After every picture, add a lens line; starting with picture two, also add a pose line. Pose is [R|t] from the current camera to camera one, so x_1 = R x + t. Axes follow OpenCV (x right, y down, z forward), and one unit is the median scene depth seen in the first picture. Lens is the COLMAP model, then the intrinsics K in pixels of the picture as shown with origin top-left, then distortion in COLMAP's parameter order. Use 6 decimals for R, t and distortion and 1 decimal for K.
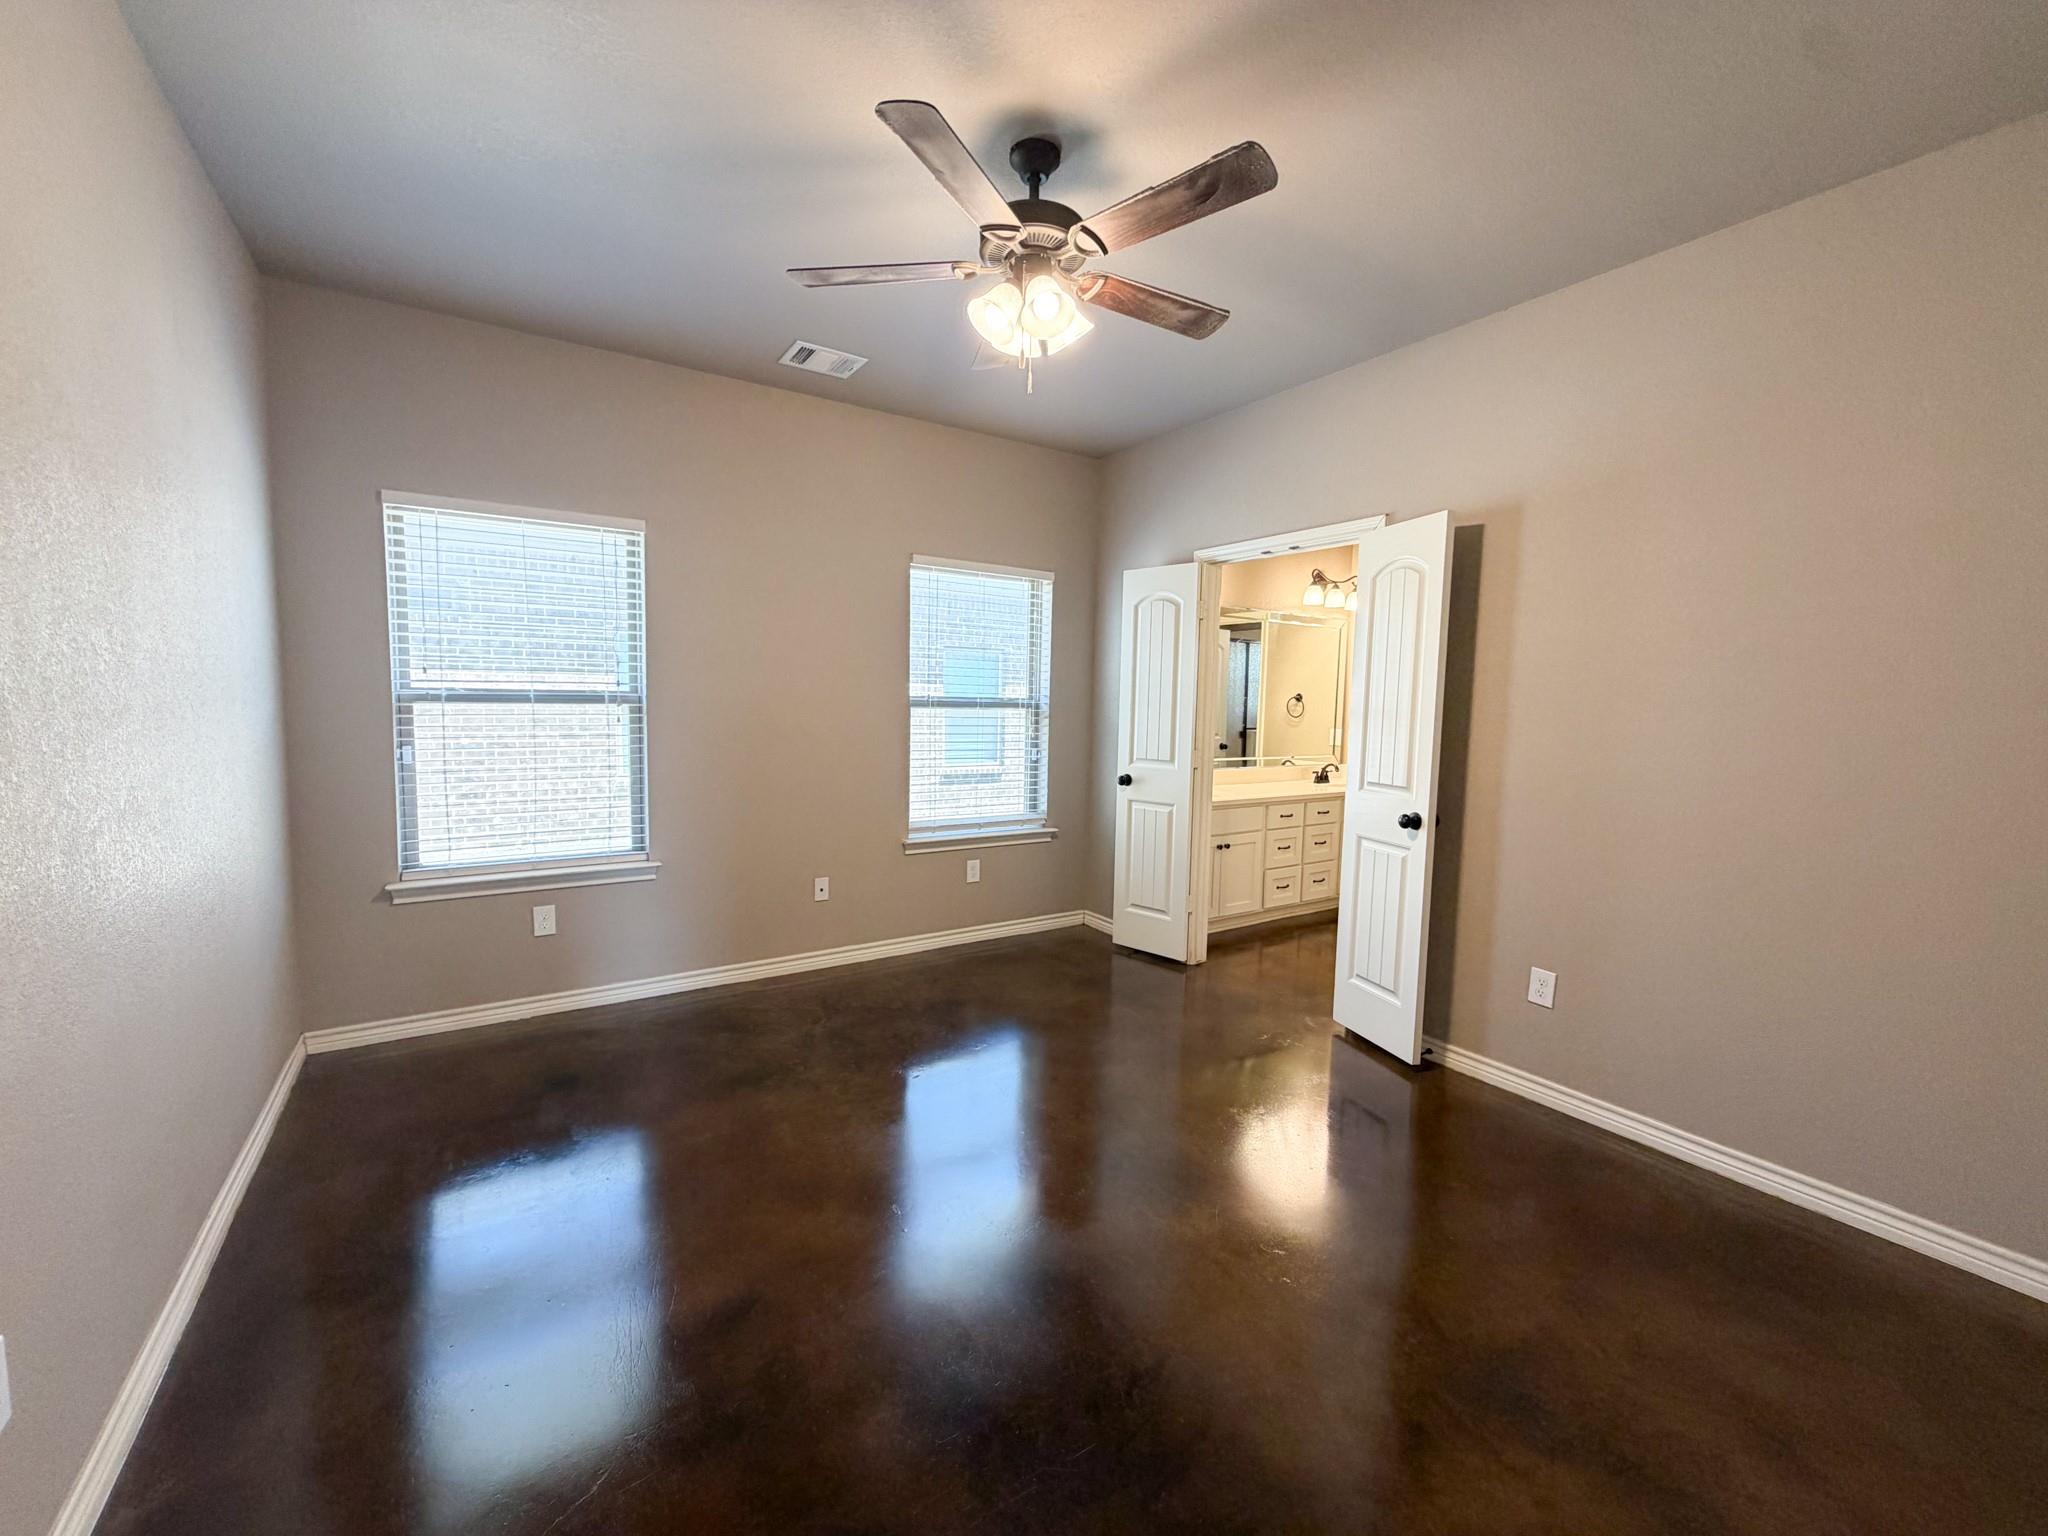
lens RADIAL K [[817.0, 0, 1024.0], [0, 817.0, 768.0], [0, 0, 1]] dist [-0.001301, -0.000095]
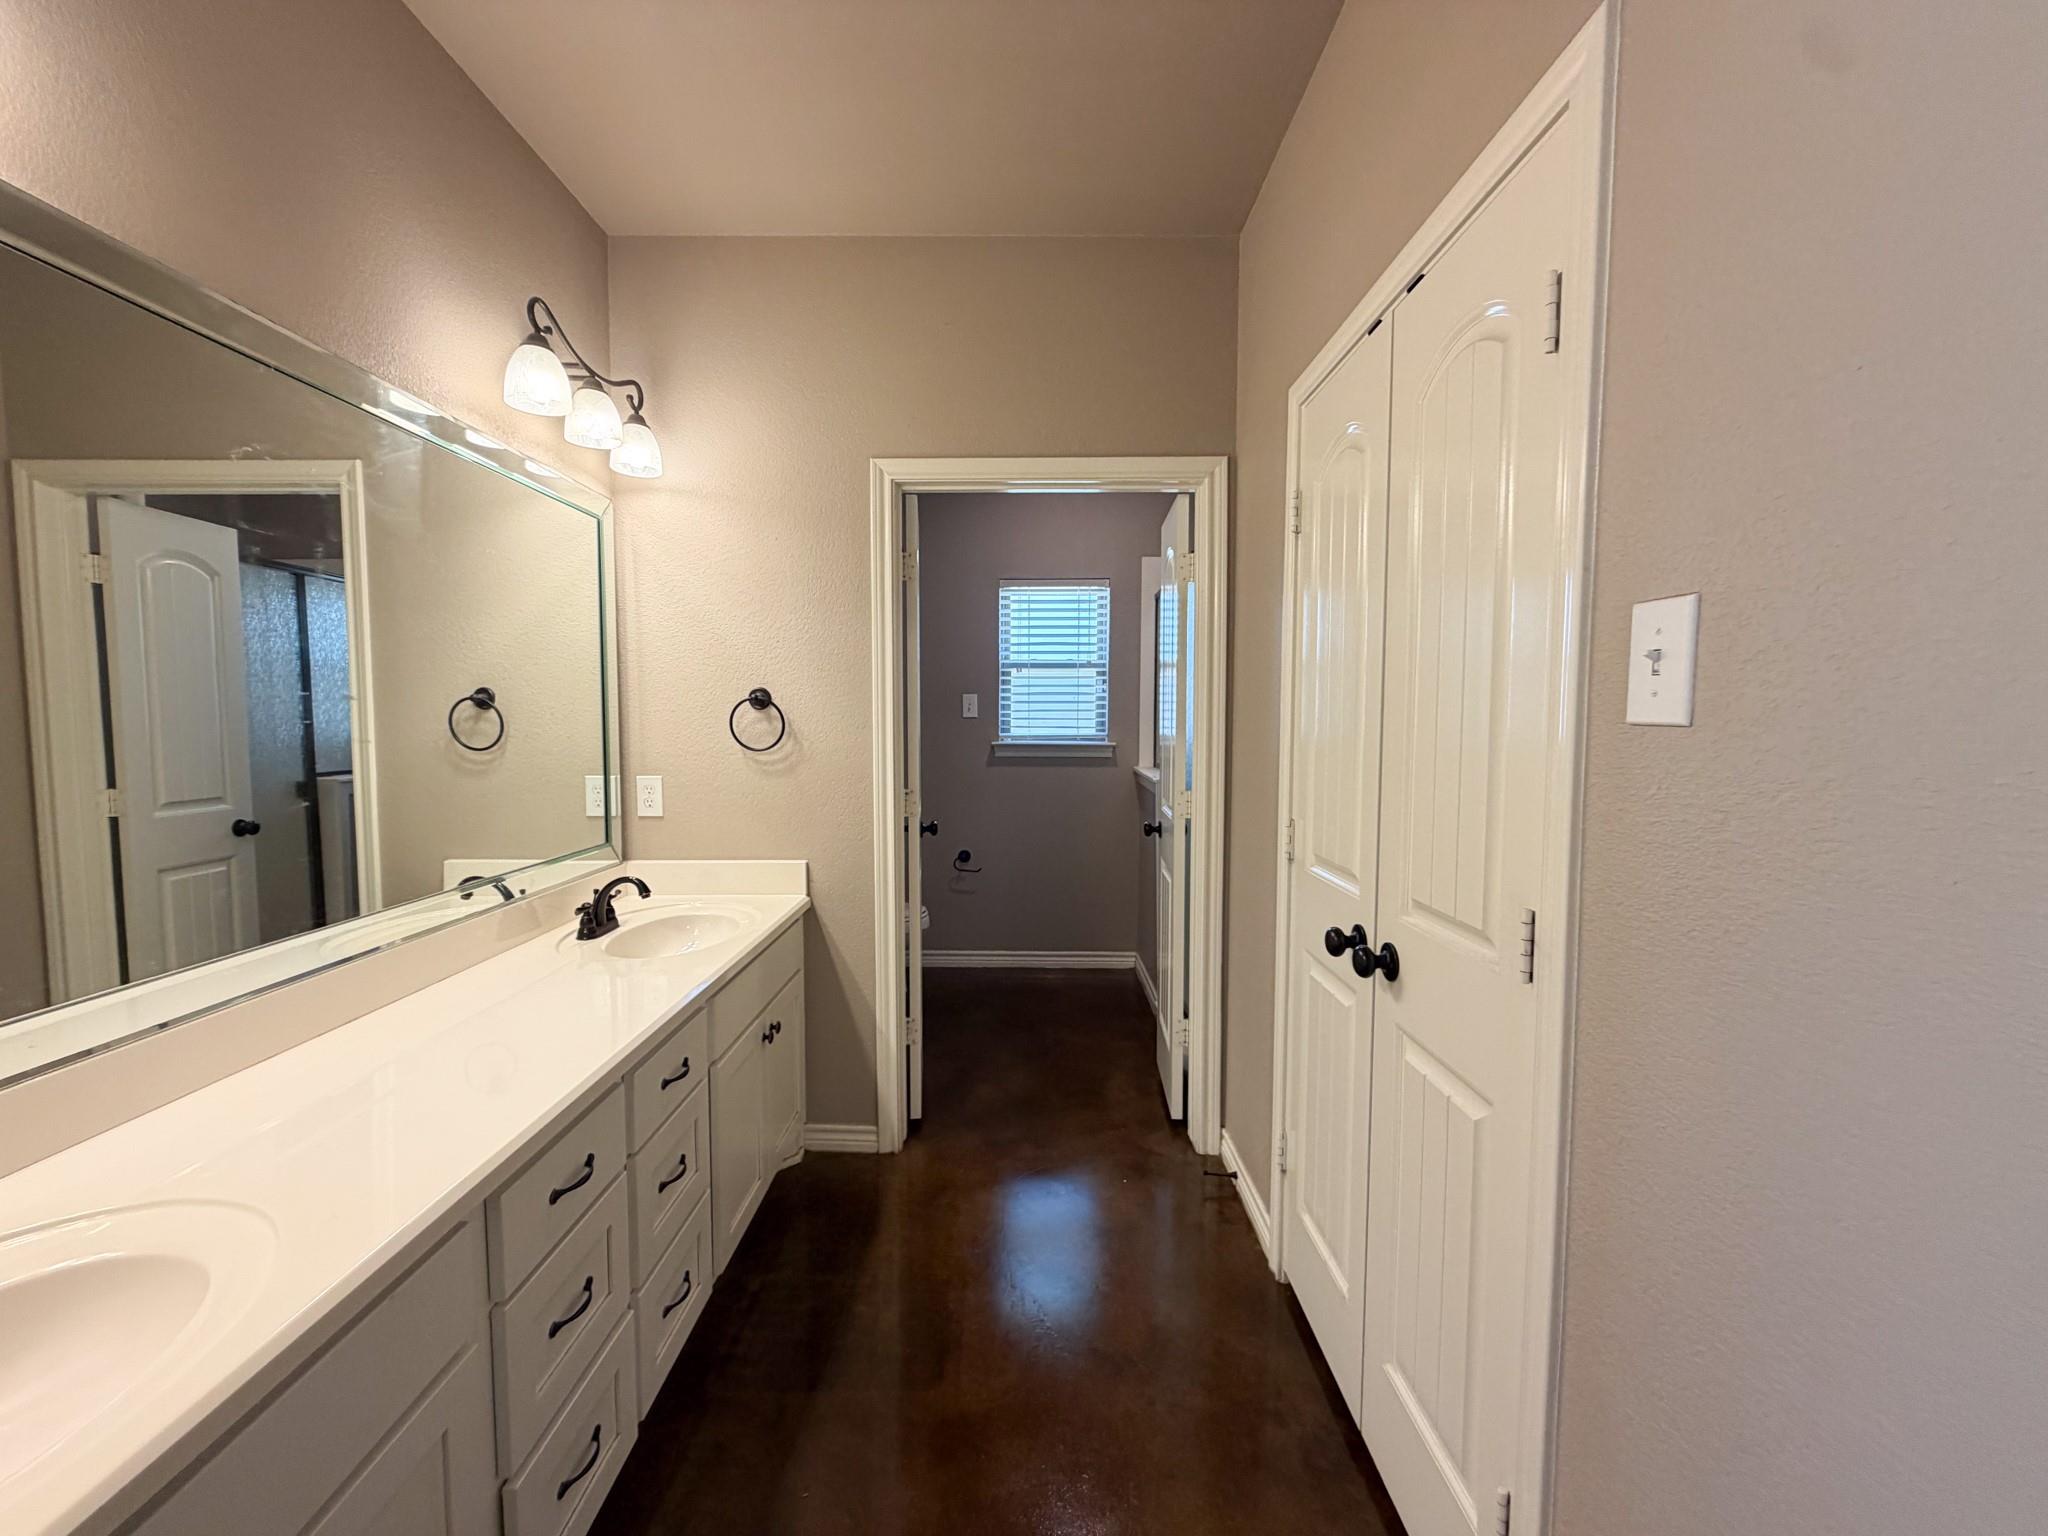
lens RADIAL K [[817.0, 0, 1024.0], [0, 817.0, 768.0], [0, 0, 1]] dist [-0.001301, -0.000095]
pose [[0.553500, -0.068033, 0.830066, 0.128372], [0.079166, 0.996443, 0.028881, -0.036655], [-0.829078, 0.049727, 0.556917, 0.473457]]
